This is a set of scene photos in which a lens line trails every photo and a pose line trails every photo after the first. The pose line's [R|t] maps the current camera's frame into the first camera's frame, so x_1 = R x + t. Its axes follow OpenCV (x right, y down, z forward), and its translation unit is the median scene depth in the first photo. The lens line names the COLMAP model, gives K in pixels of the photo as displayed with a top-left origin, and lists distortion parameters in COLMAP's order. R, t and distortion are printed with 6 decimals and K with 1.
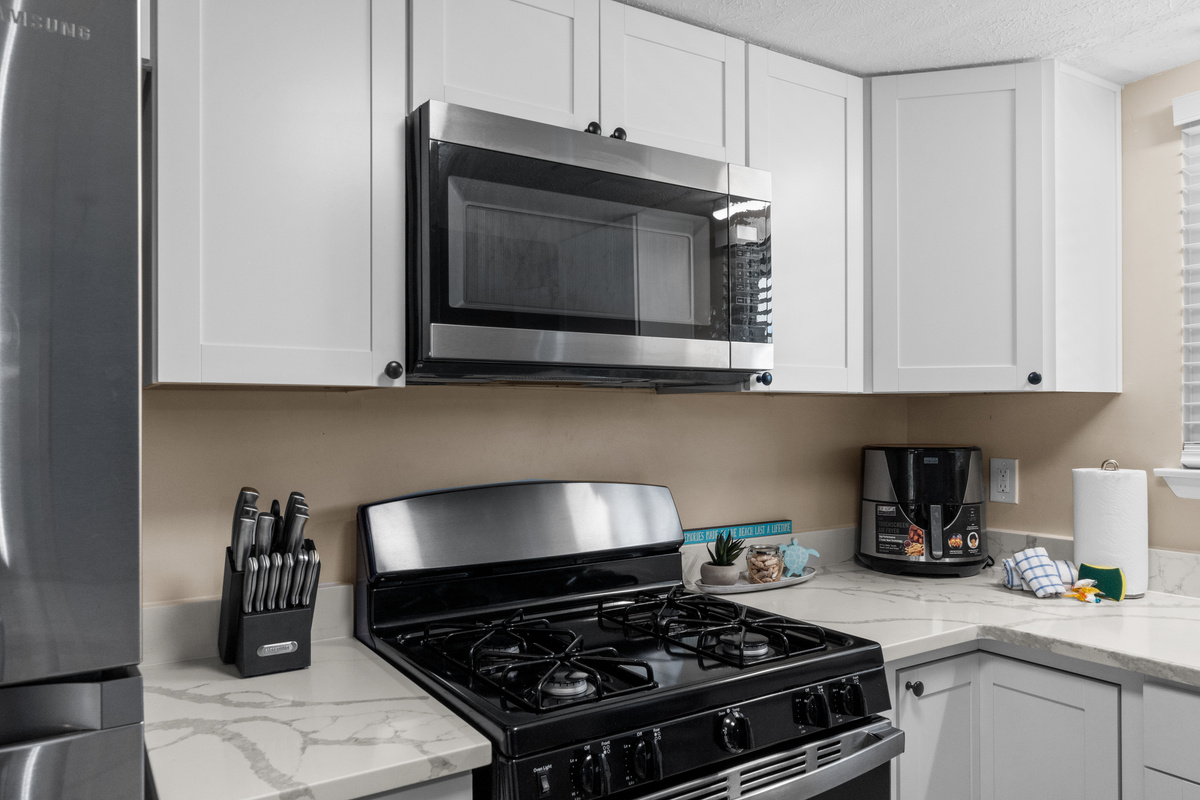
lens RADIAL K [[846.8, 0, 595.7], [0, 846.8, 412.6], [0, 0, 1]] dist [0.003492, -0.000346]
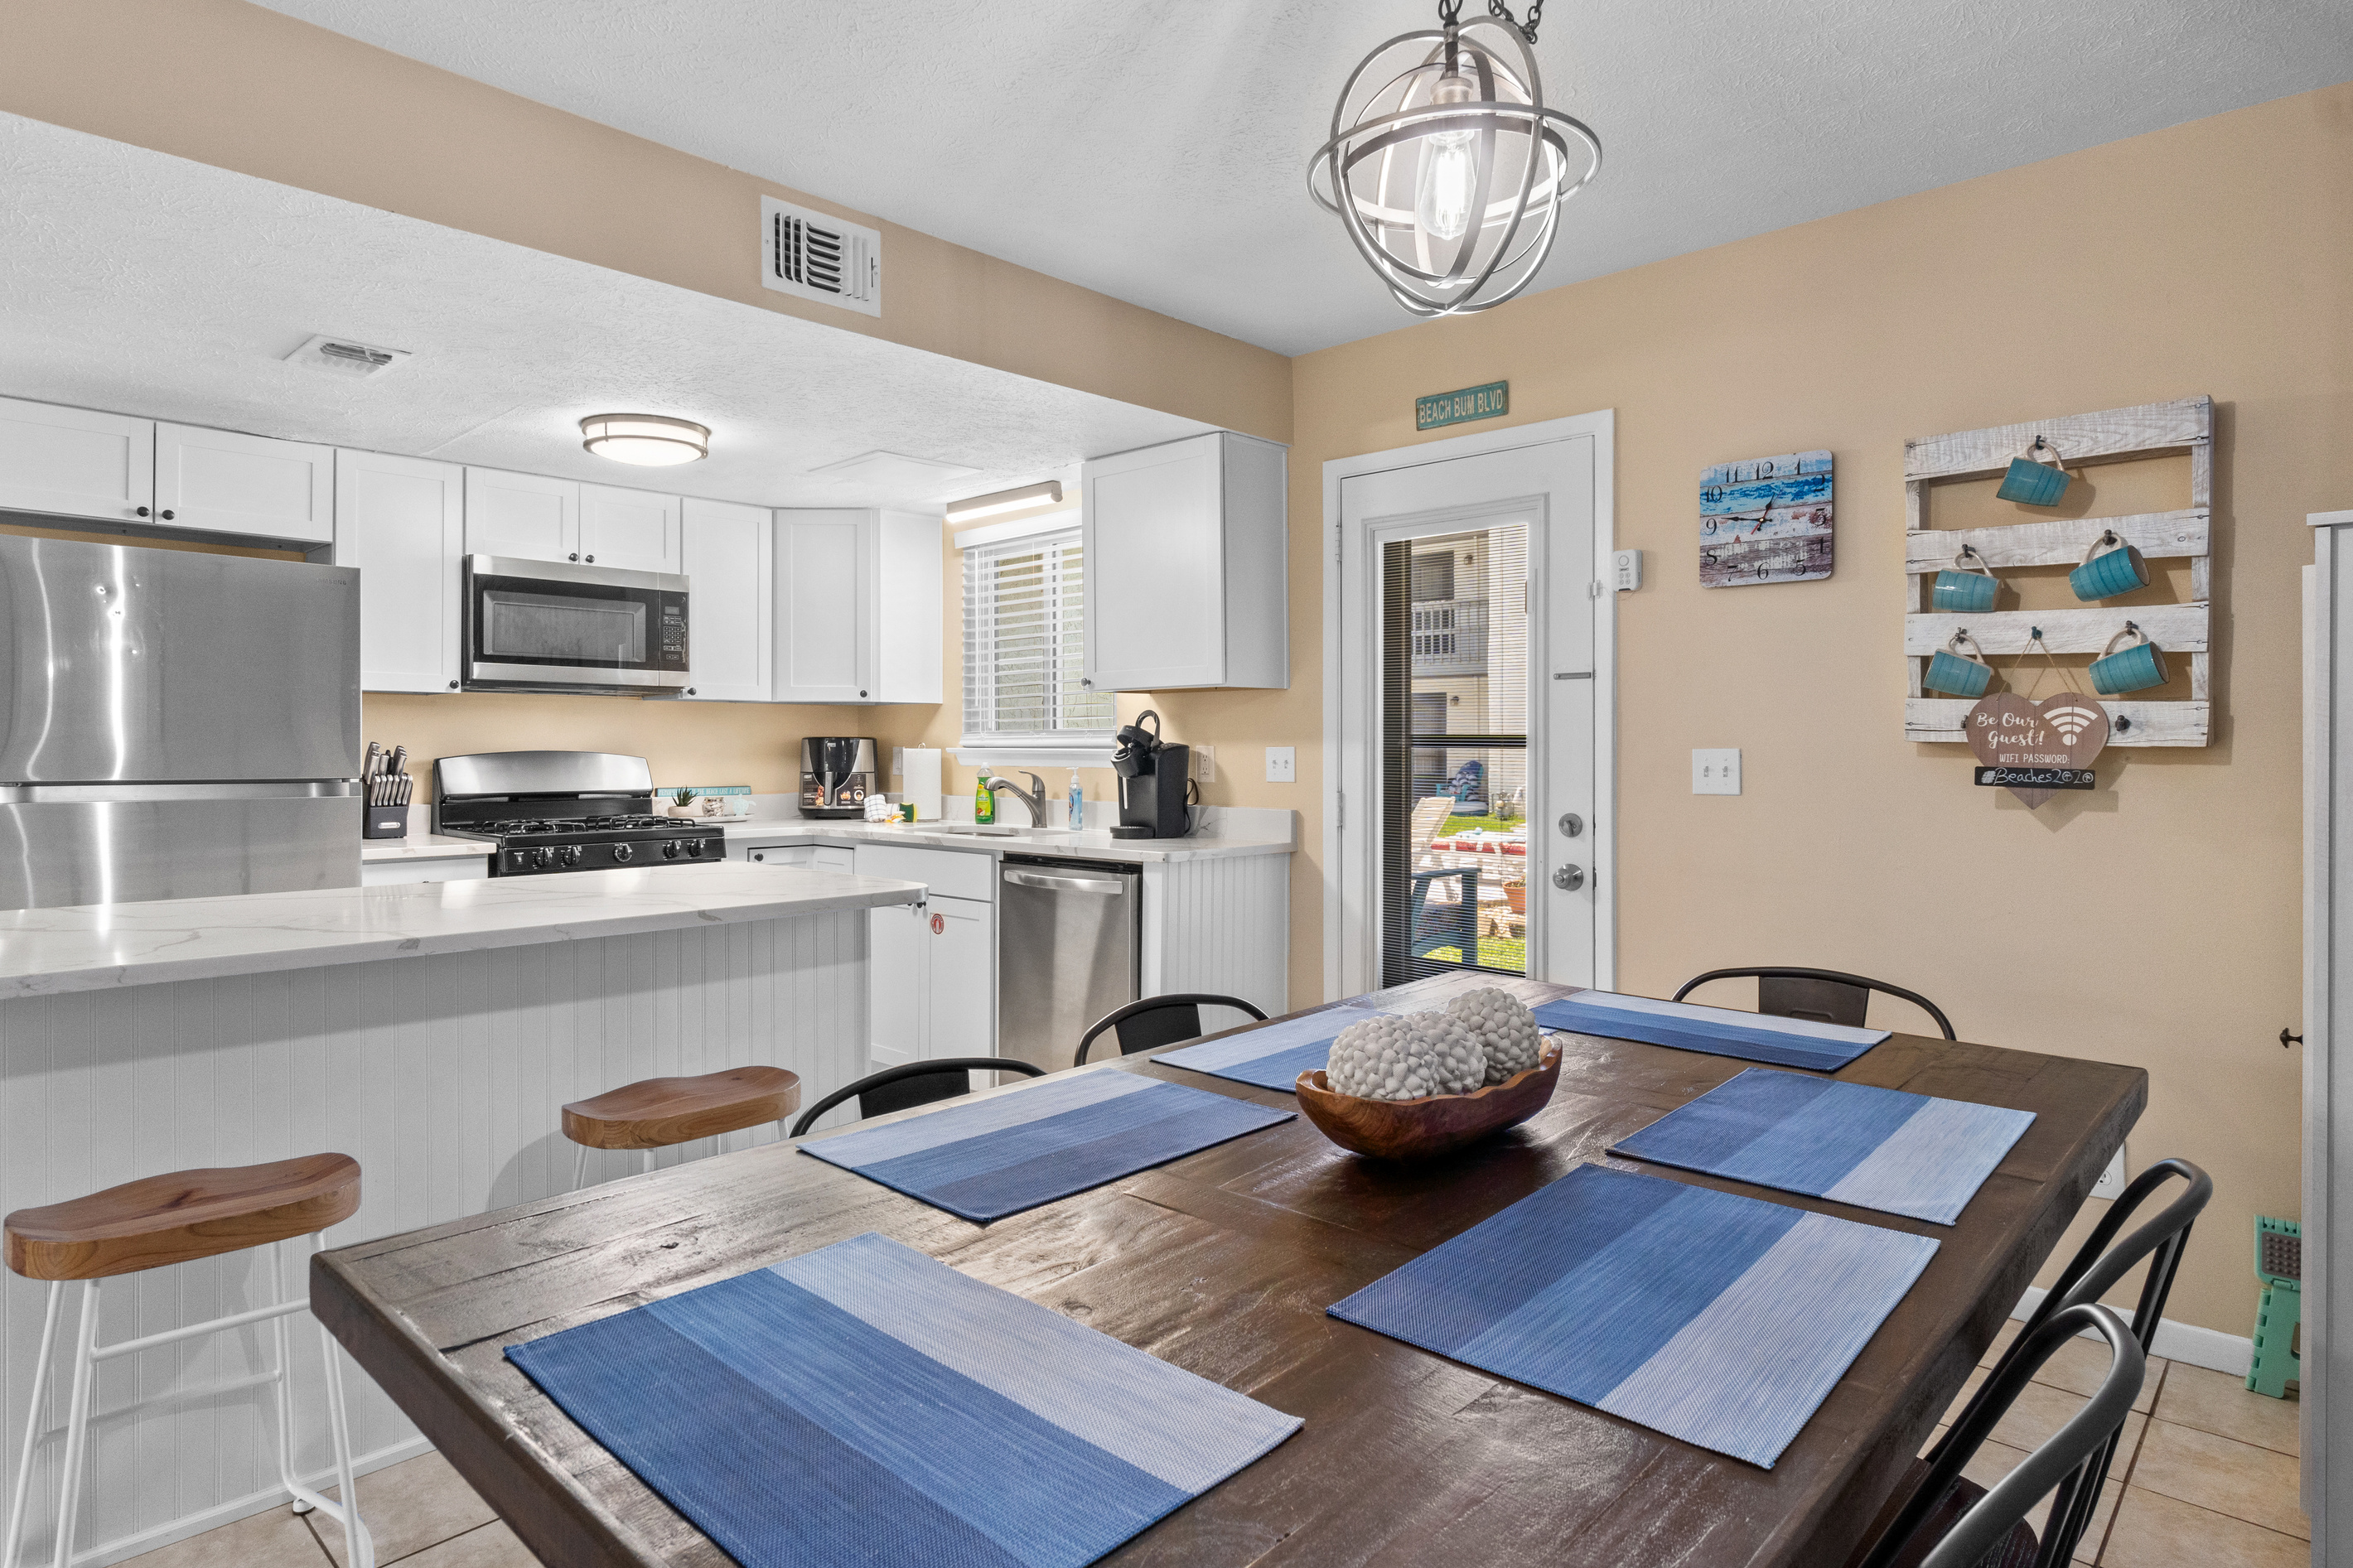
lens RADIAL K [[1261.9, 0, 1122.5], [0, 1261.9, 748.3], [0, 0, 1]] dist [0.003886, 0.000793]
pose [[0.973843, 0.007738, 0.227089, 0.538147], [-0.009990, 0.999912, 0.008767, 0.050567], [-0.227001, -0.010806, 0.973835, -1.962106]]
